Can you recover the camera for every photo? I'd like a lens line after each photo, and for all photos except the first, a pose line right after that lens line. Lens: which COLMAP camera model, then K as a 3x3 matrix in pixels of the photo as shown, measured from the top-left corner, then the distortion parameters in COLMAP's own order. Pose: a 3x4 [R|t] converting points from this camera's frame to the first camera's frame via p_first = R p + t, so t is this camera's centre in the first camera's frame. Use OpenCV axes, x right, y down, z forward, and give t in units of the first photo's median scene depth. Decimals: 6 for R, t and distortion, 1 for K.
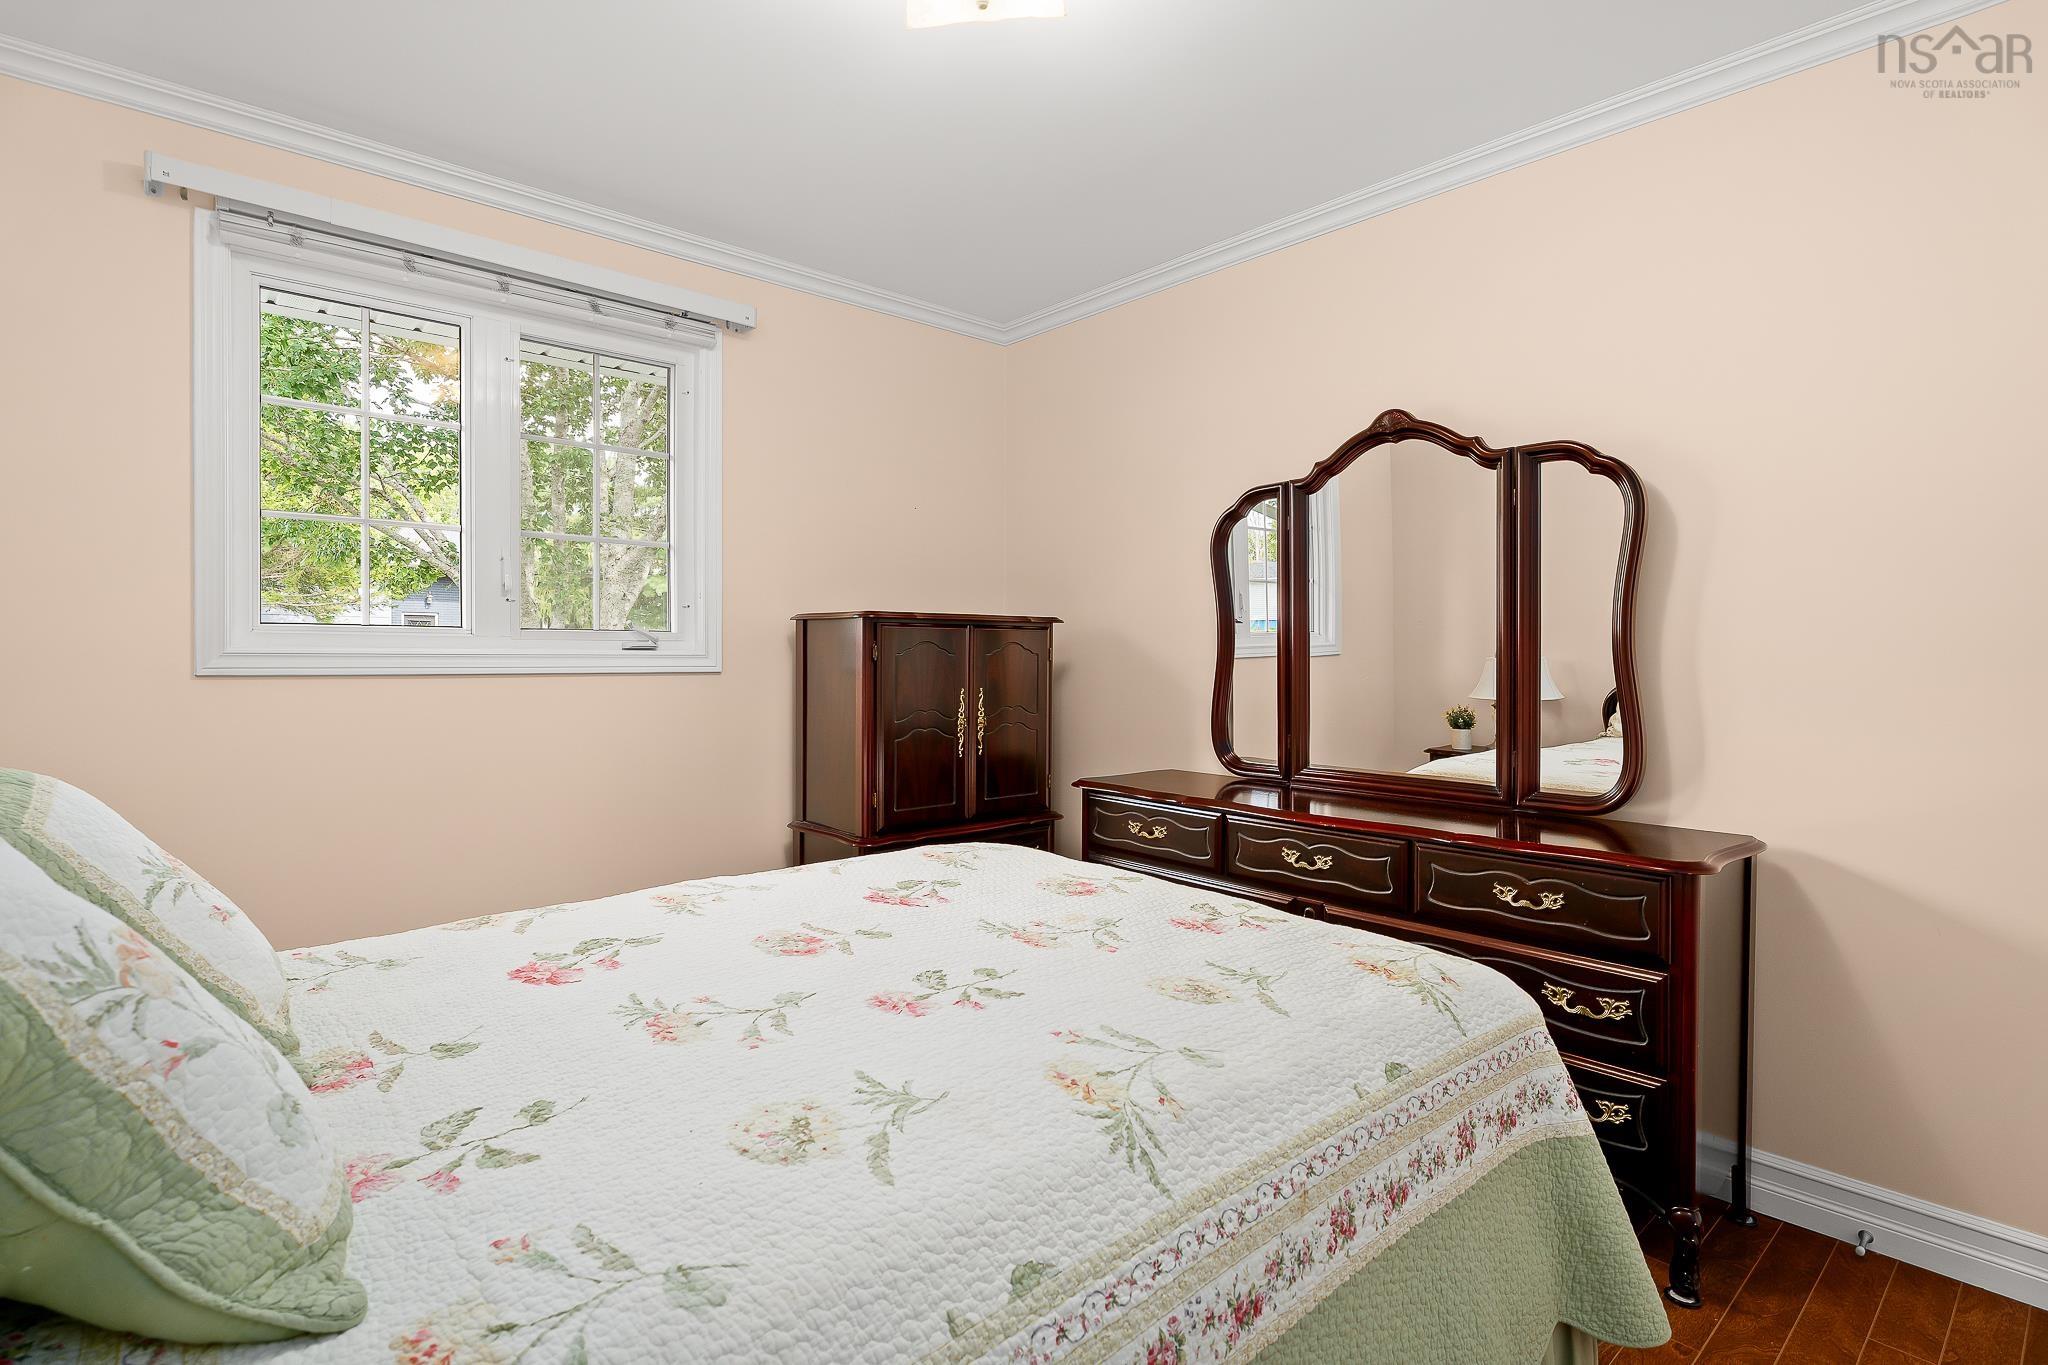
lens RADIAL K [[989.1, 0, 1015.6], [0, 989.1, 675.4], [0, 0, 1]] dist [-0.009530, -0.002543]
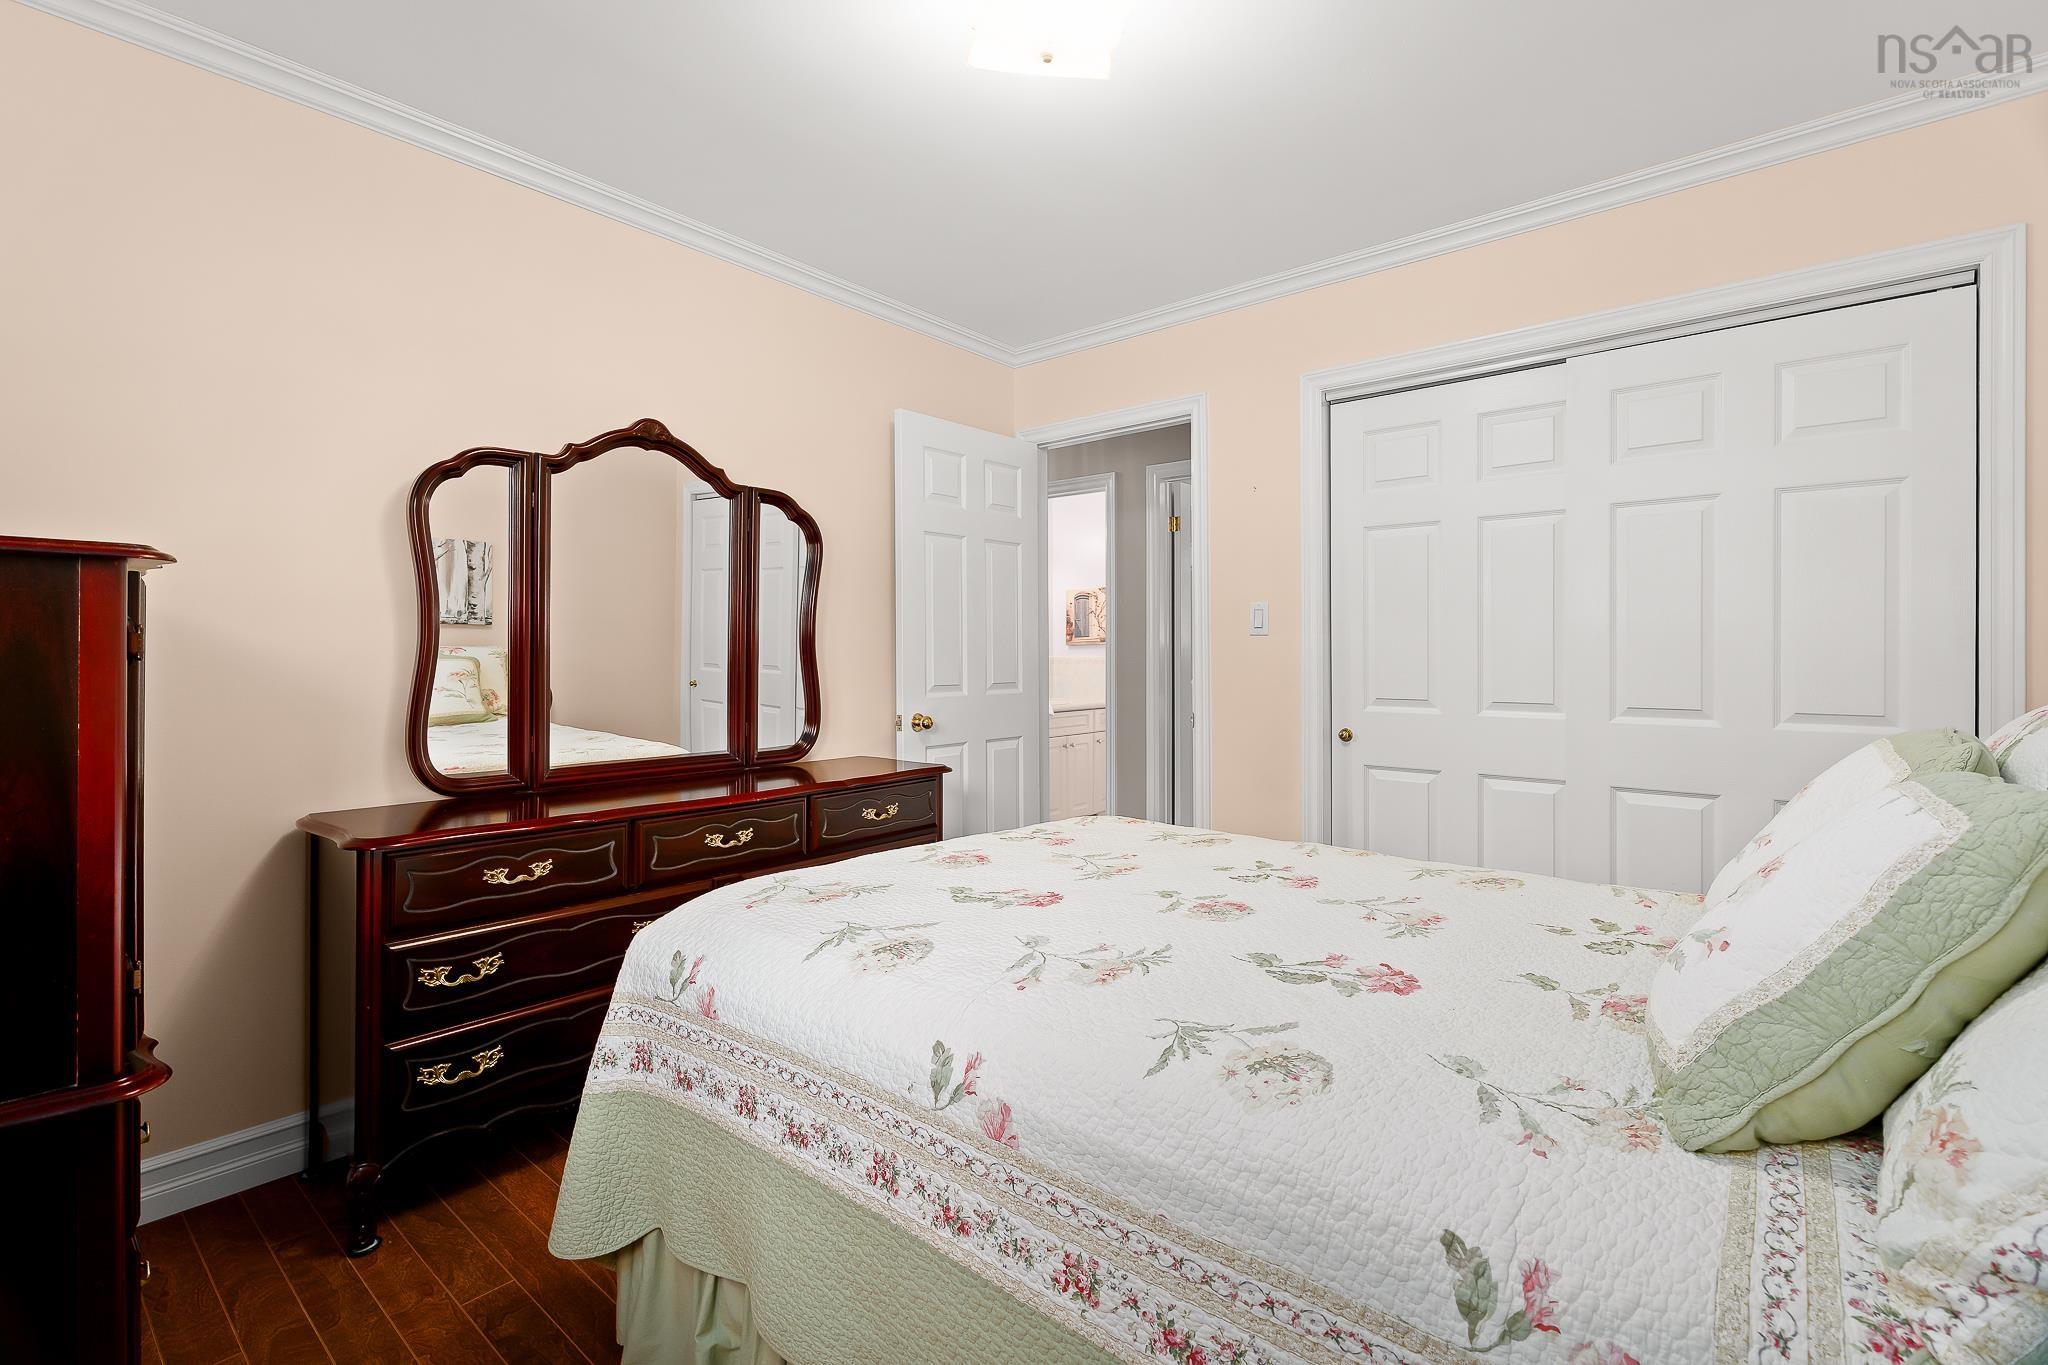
lens RADIAL K [[933.1, 0, 973.3], [0, 933.1, 649.3], [0, 0, 1]] dist [-0.002000, 0.000431]
pose [[-0.114395, 0.002951, 0.993431, -0.629235], [0.009199, 0.999956, -0.001911, -0.012356], [-0.993393, 0.008920, -0.114417, 0.724352]]
